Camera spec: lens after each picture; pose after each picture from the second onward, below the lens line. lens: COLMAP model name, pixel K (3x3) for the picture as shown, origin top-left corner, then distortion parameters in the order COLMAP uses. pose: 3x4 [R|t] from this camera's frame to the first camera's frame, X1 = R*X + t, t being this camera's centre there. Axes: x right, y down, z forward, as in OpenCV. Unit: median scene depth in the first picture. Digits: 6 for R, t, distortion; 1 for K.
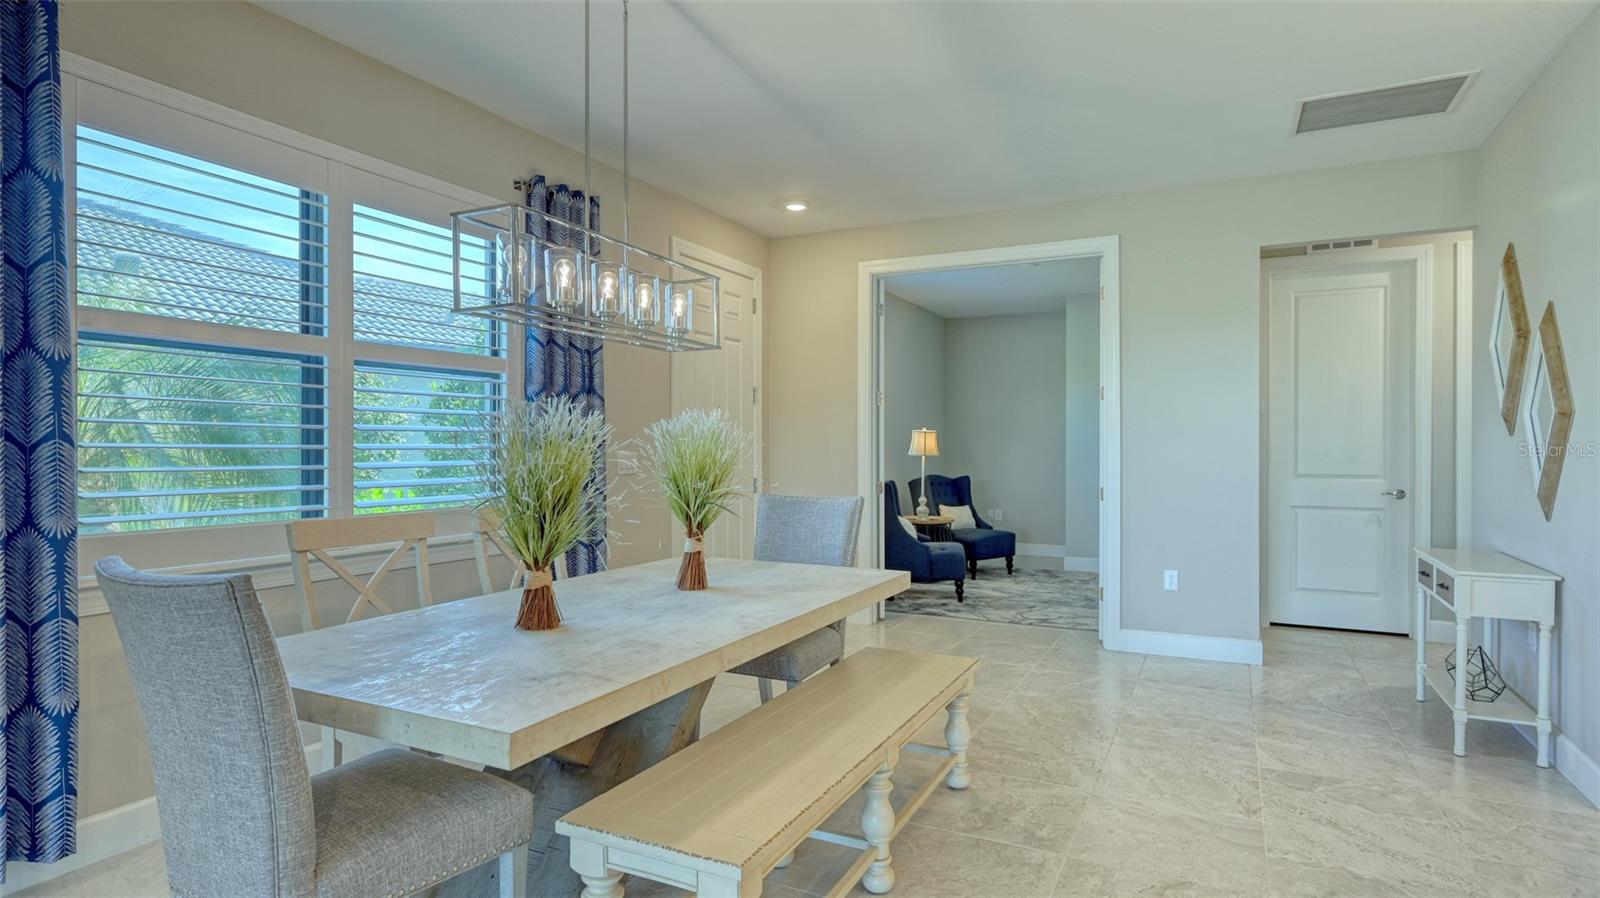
lens RADIAL K [[818.4, 0, 801.8], [0, 818.4, 481.8], [0, 0, 1]] dist [-0.027313, -0.001037]
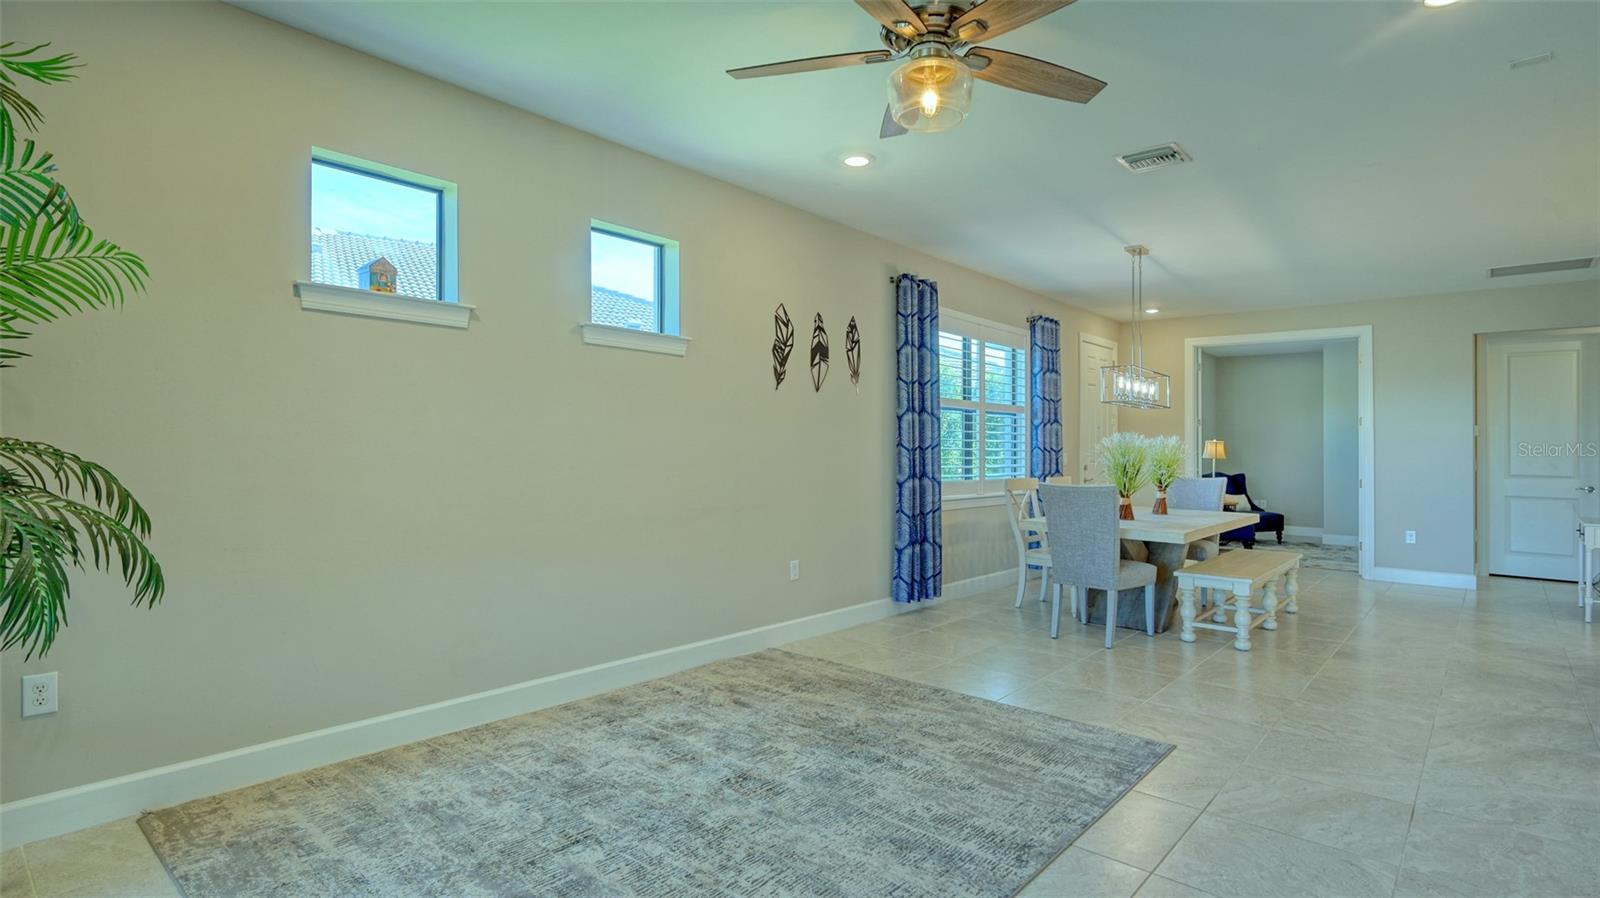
lens RADIAL K [[773.5, 0, 790.4], [0, 773.5, 441.3], [0, 0, 1]] dist [0.003222, -0.007808]
pose [[0.964940, 0.012446, -0.262175, -0.405321], [-0.025453, 0.998605, -0.046272, 0.038420], [0.261233, 0.051323, 0.963910, -0.978645]]
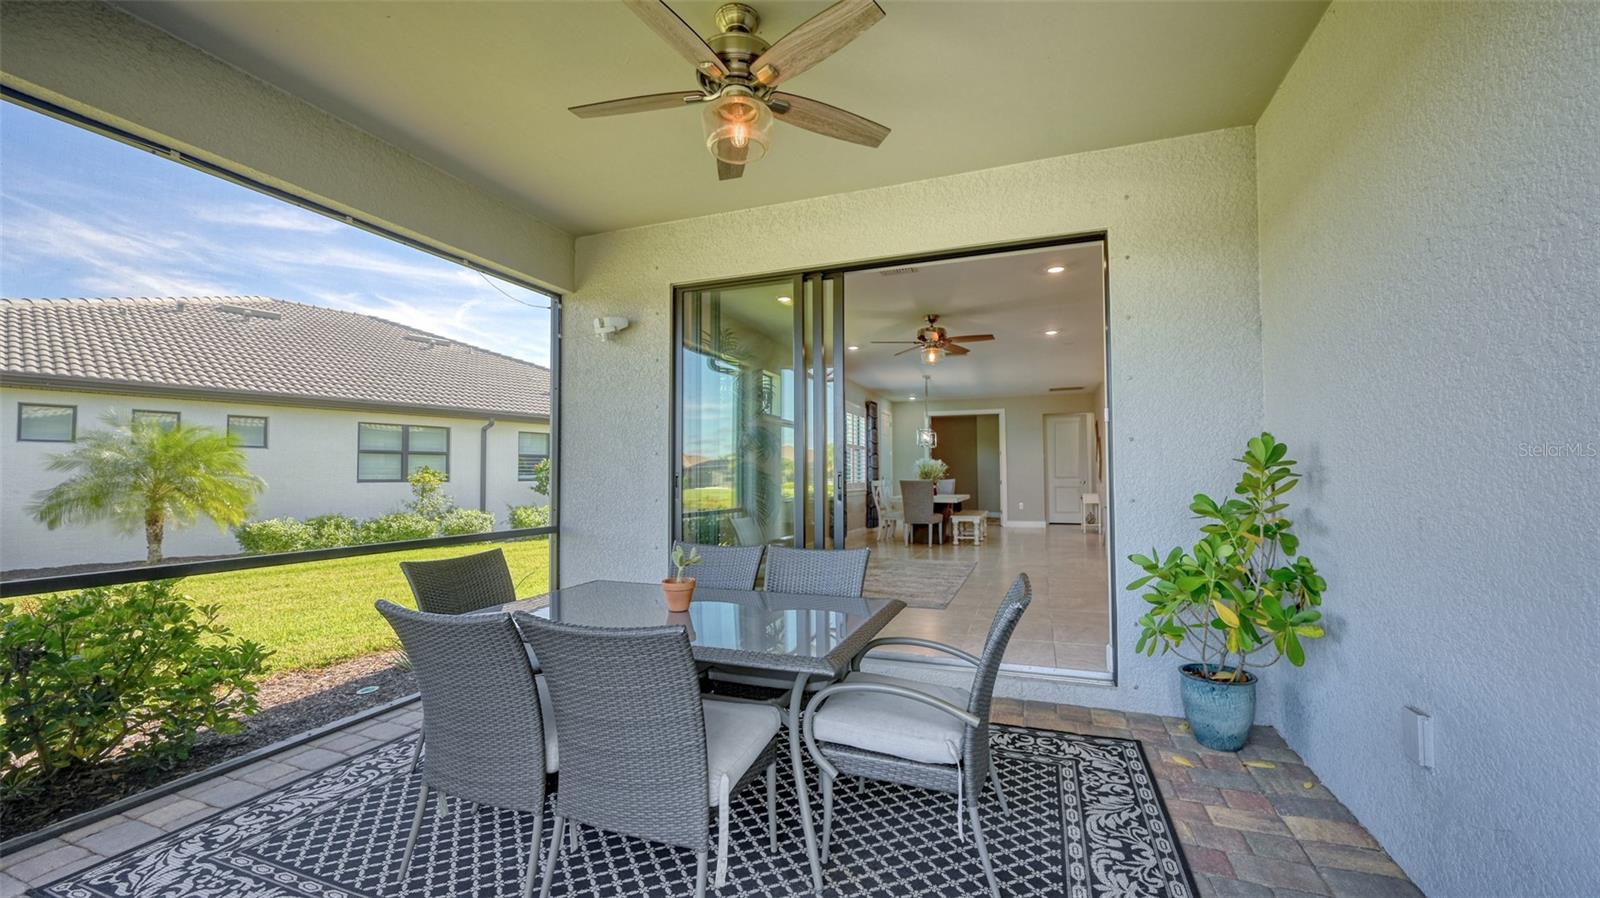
lens RADIAL K [[633.6, 0, 802.3], [0, 633.6, 462.9], [0, 0, 1]] dist [0.000308, 0.000097]
pose [[0.992996, 0.002095, 0.118130, -1.003951], [0.005381, 0.998003, -0.062930, 0.121646], [-0.118026, 0.063124, 0.991002, -1.998632]]
